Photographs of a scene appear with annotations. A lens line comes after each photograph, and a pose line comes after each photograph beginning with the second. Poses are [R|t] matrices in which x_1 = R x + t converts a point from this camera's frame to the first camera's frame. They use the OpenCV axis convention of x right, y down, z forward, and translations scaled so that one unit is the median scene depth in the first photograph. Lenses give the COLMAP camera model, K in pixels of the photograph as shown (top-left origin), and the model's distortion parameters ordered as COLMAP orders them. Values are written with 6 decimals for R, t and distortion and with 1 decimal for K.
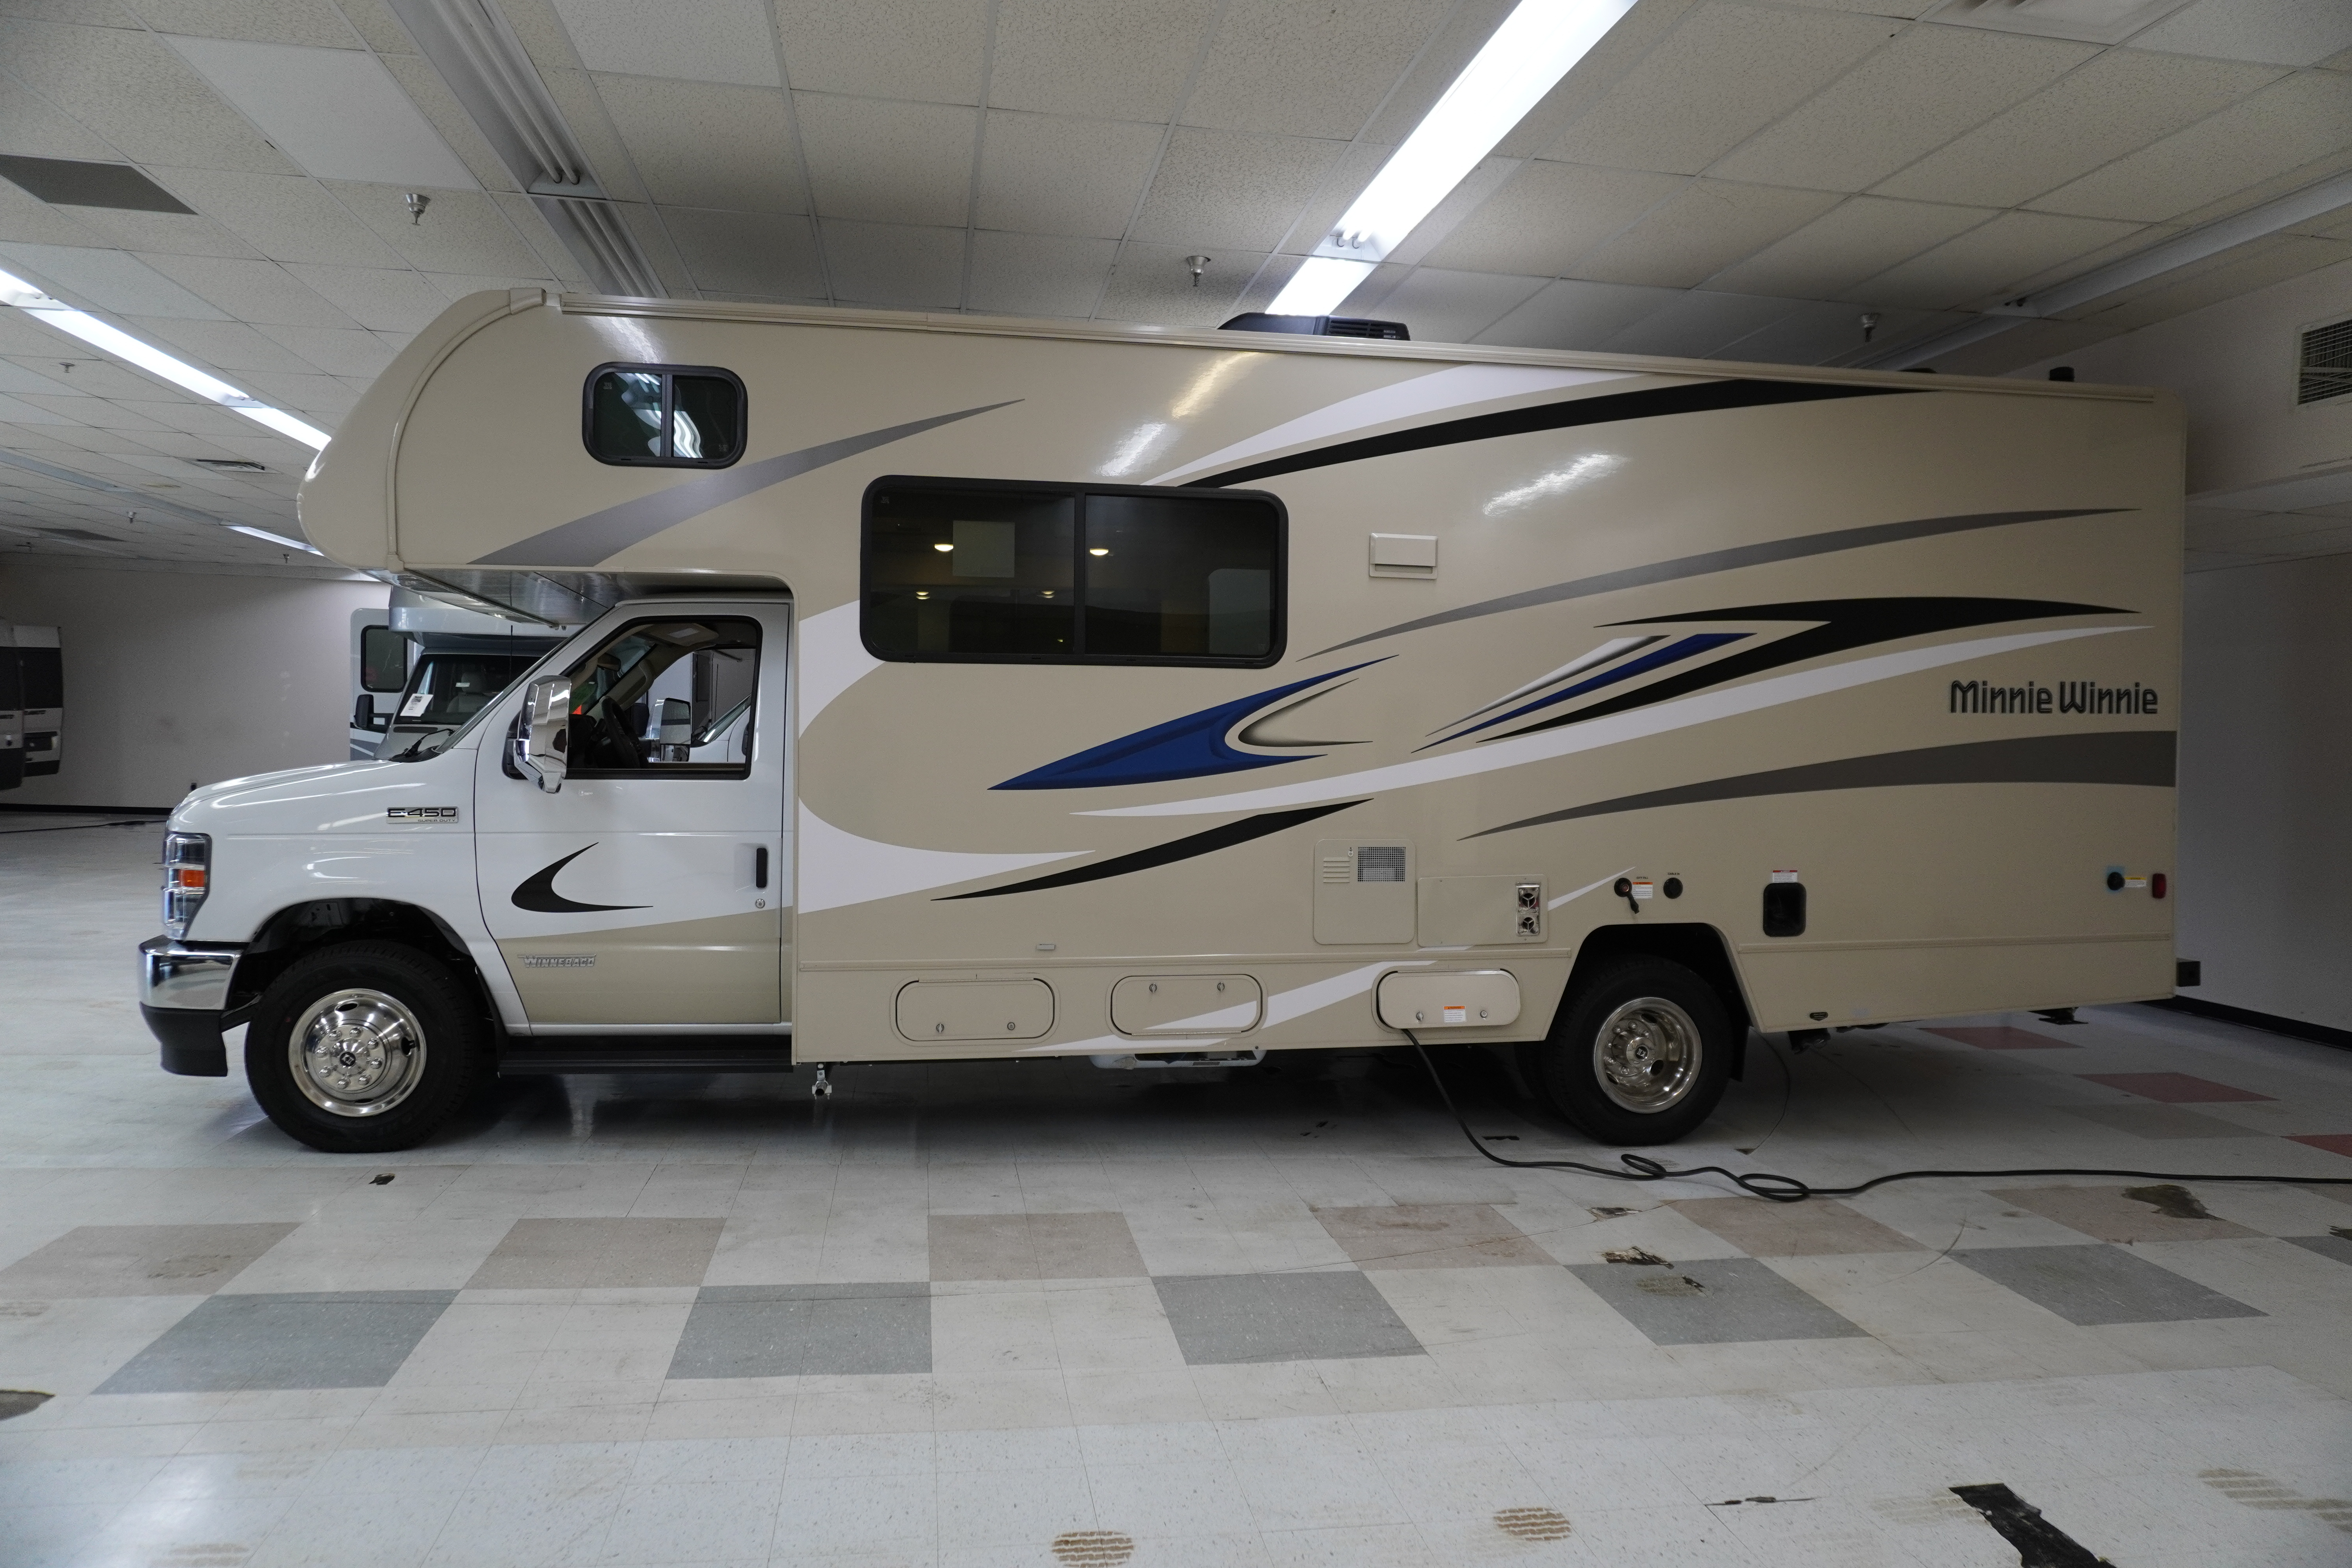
lens RADIAL K [[1576.8, 0, 1187.7], [0, 1576.8, 739.8], [0, 0, 1]] dist [-0.059088, 0.041728]
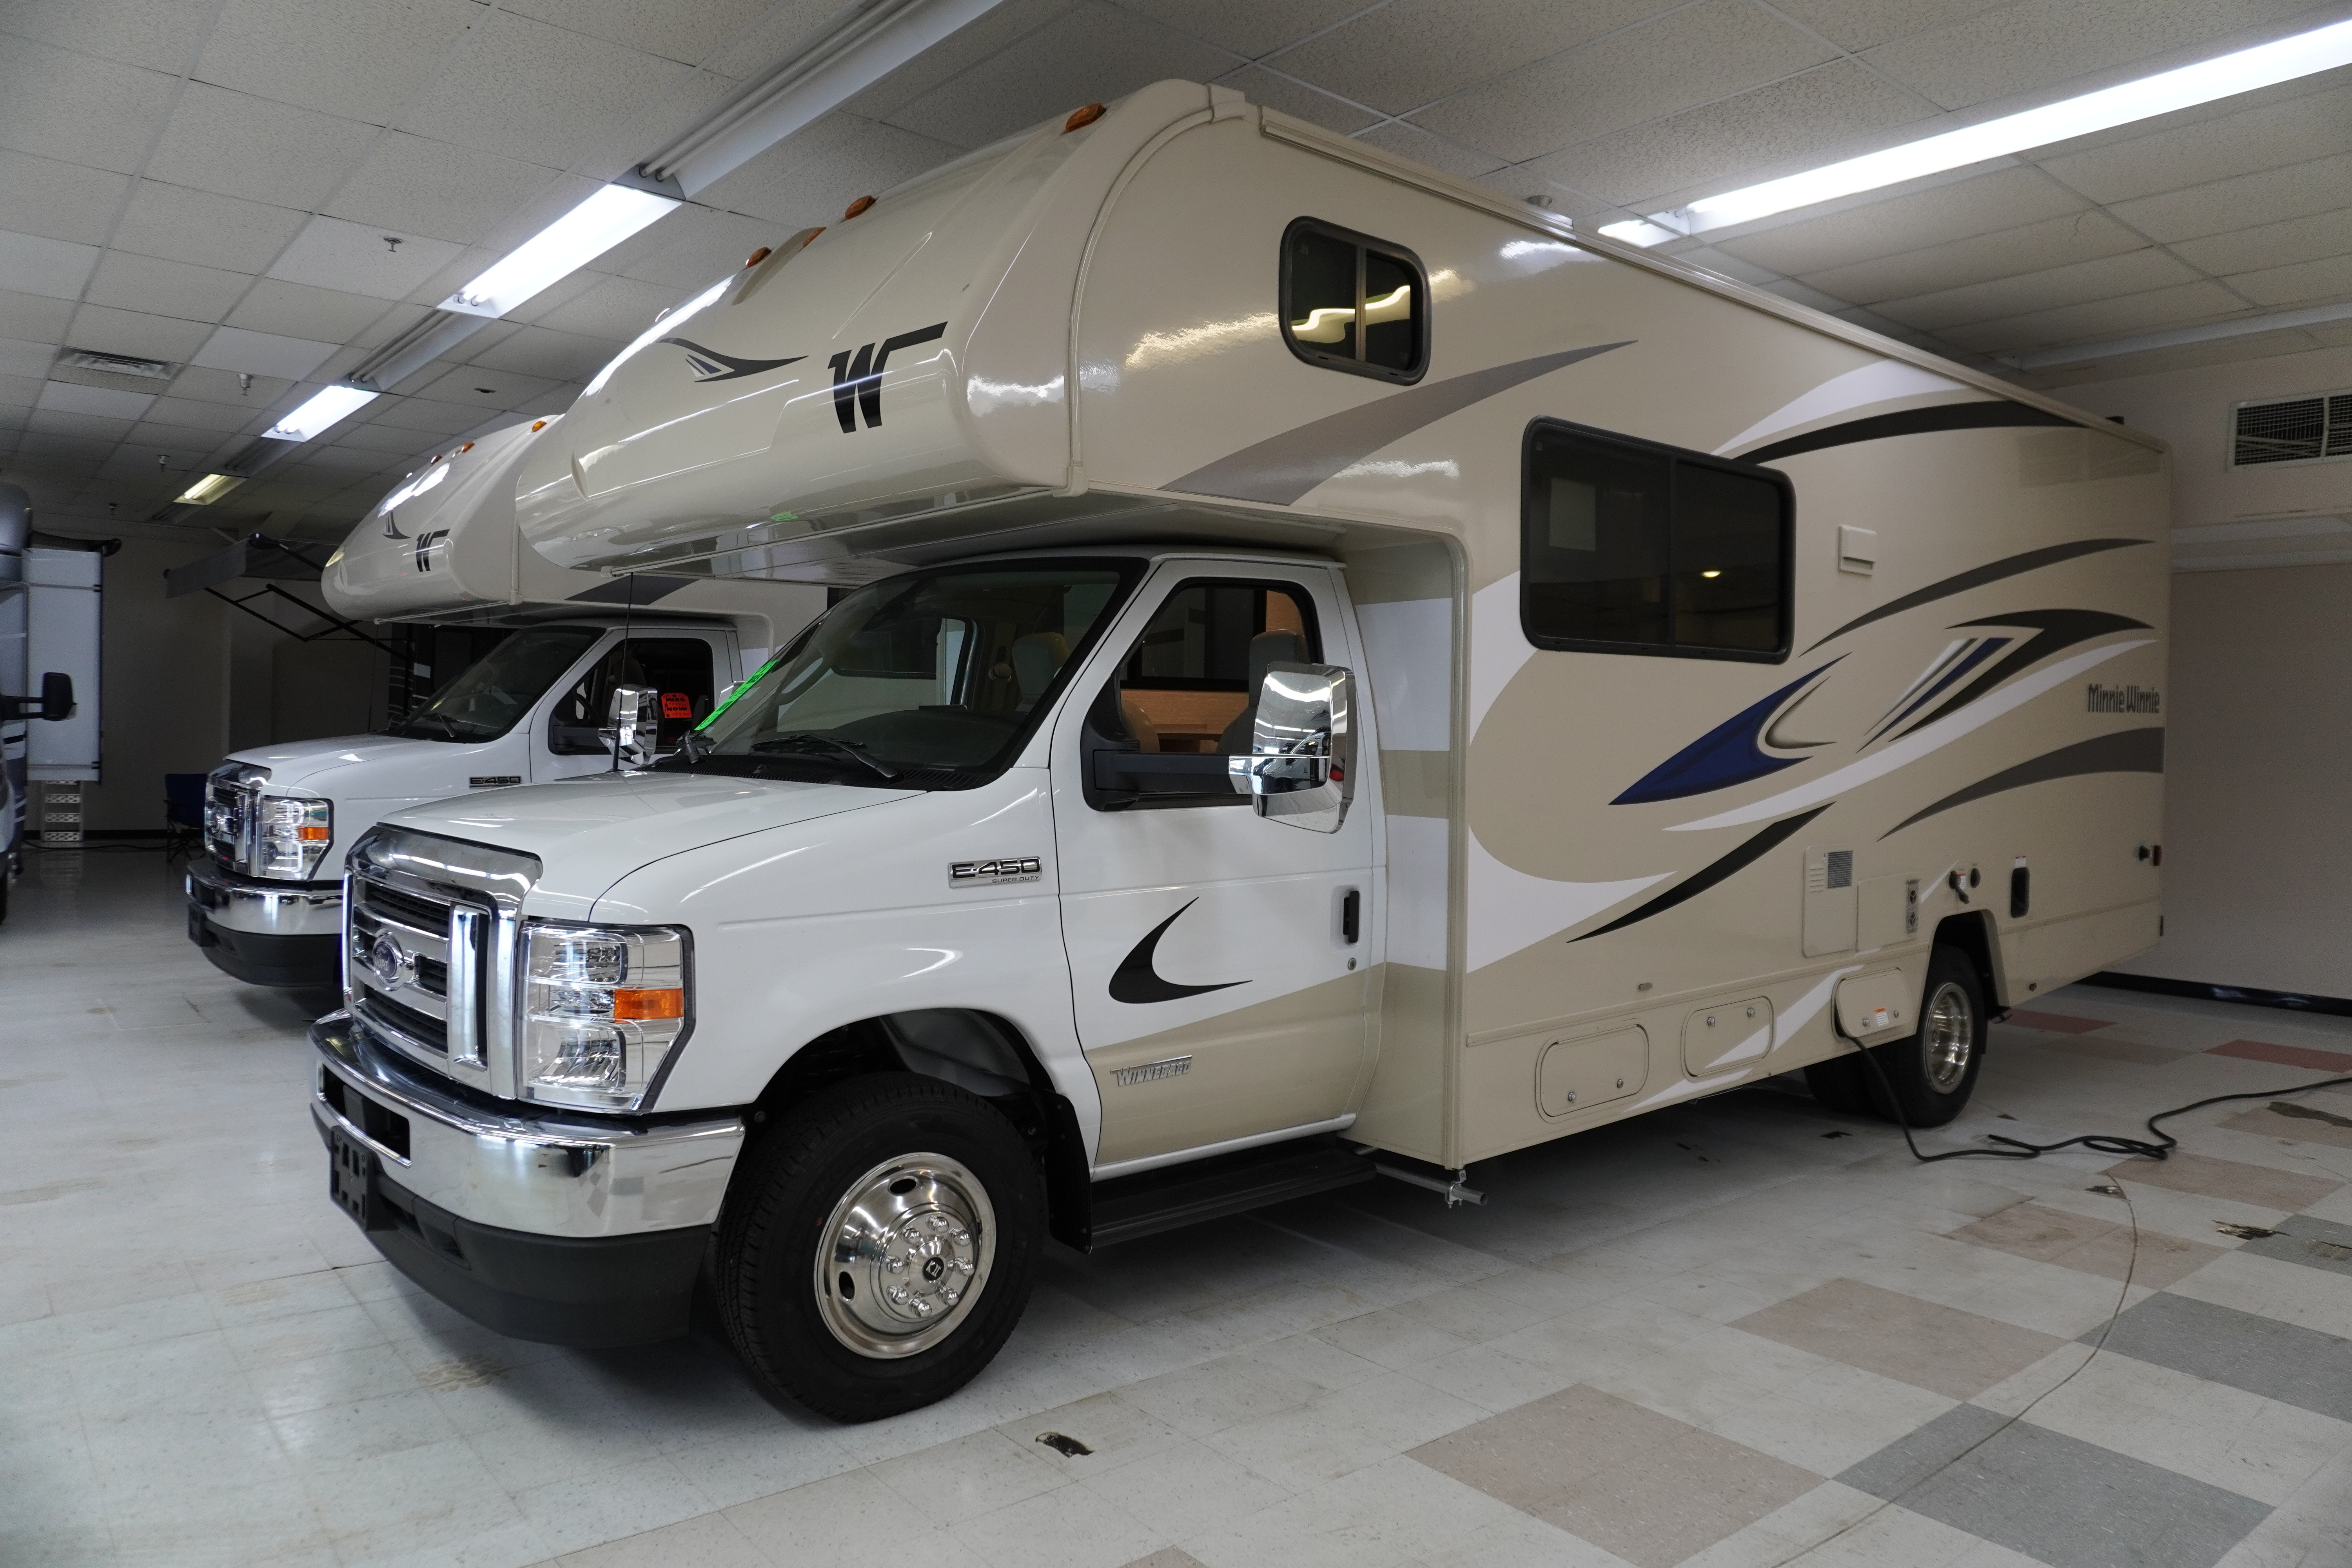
lens RADIAL K [[1576.8, 0, 1187.7], [0, 1576.8, 739.8], [0, 0, 1]] dist [-0.059088, 0.041728]
pose [[0.863605, -0.007105, 0.504119, -0.705095], [-0.001081, 0.999872, 0.015944, -0.015337], [-0.504168, -0.014314, 0.863487, 0.375567]]
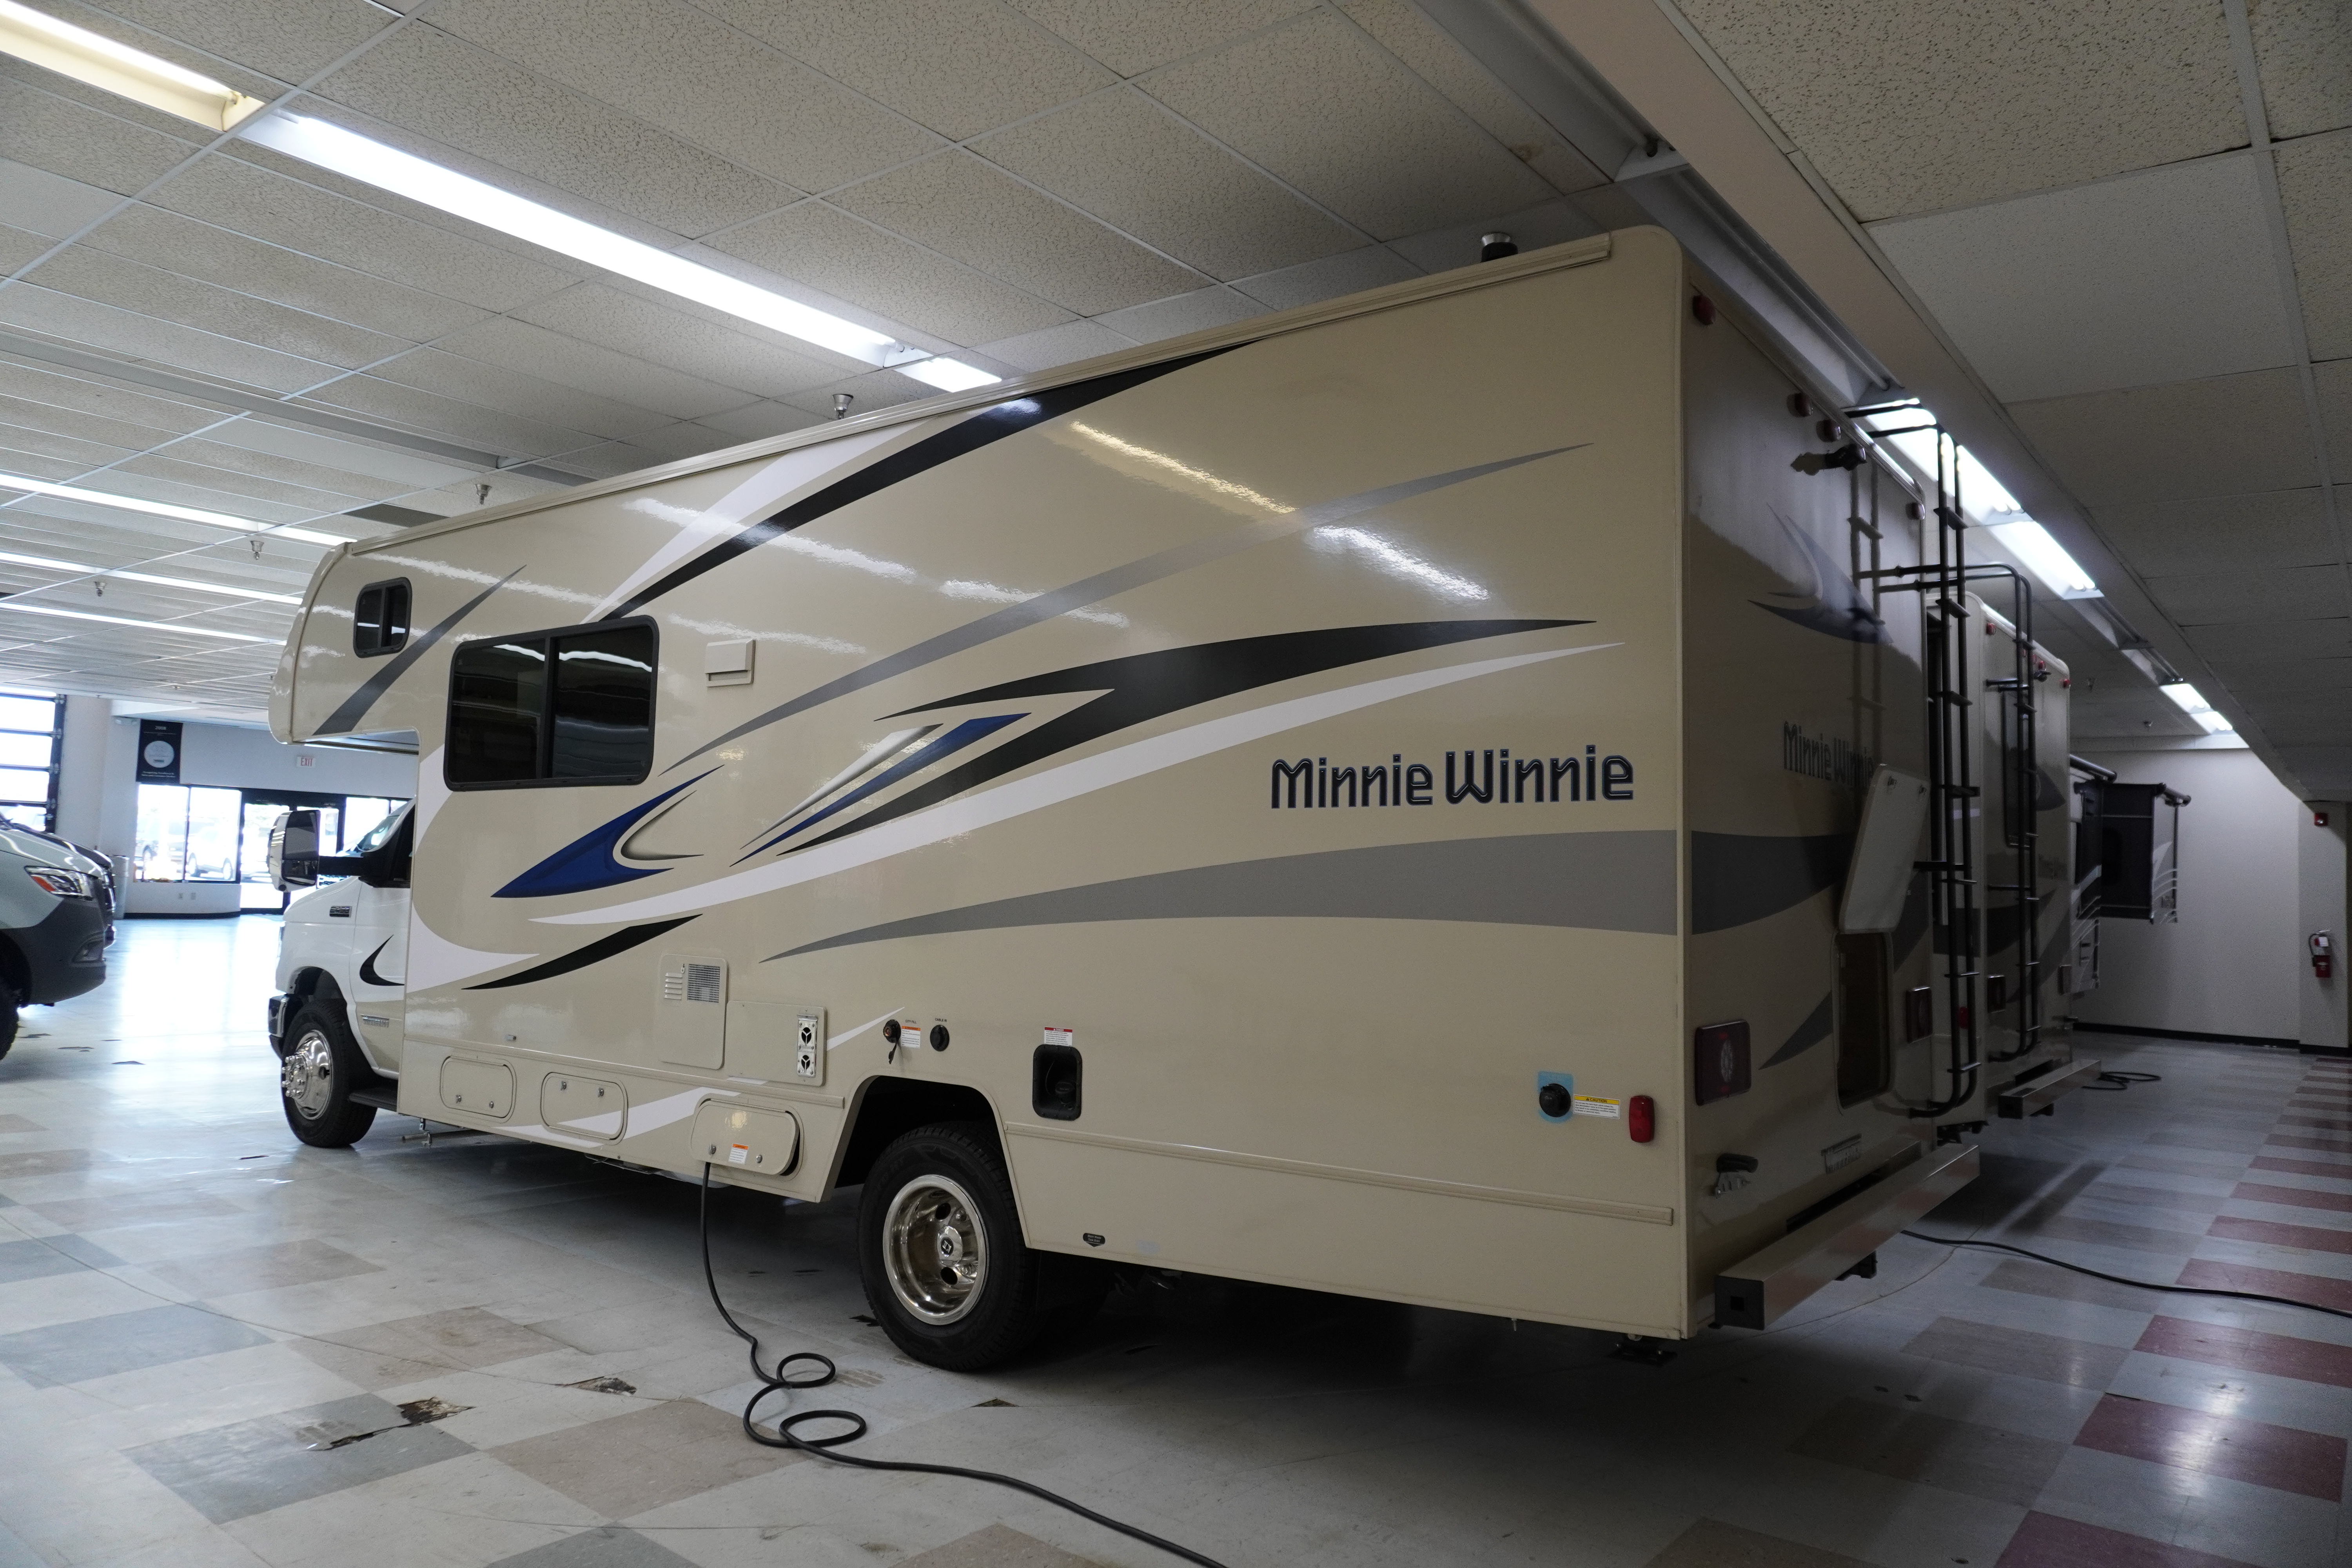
lens RADIAL K [[1576.8, 0, 1187.7], [0, 1576.8, 739.8], [0, 0, 1]] dist [-0.059088, 0.041728]
pose [[0.675750, -0.064703, -0.734285, 1.029908], [-0.020680, 0.994084, -0.106627, 0.027434], [0.736840, 0.087239, 0.670414, 0.564464]]
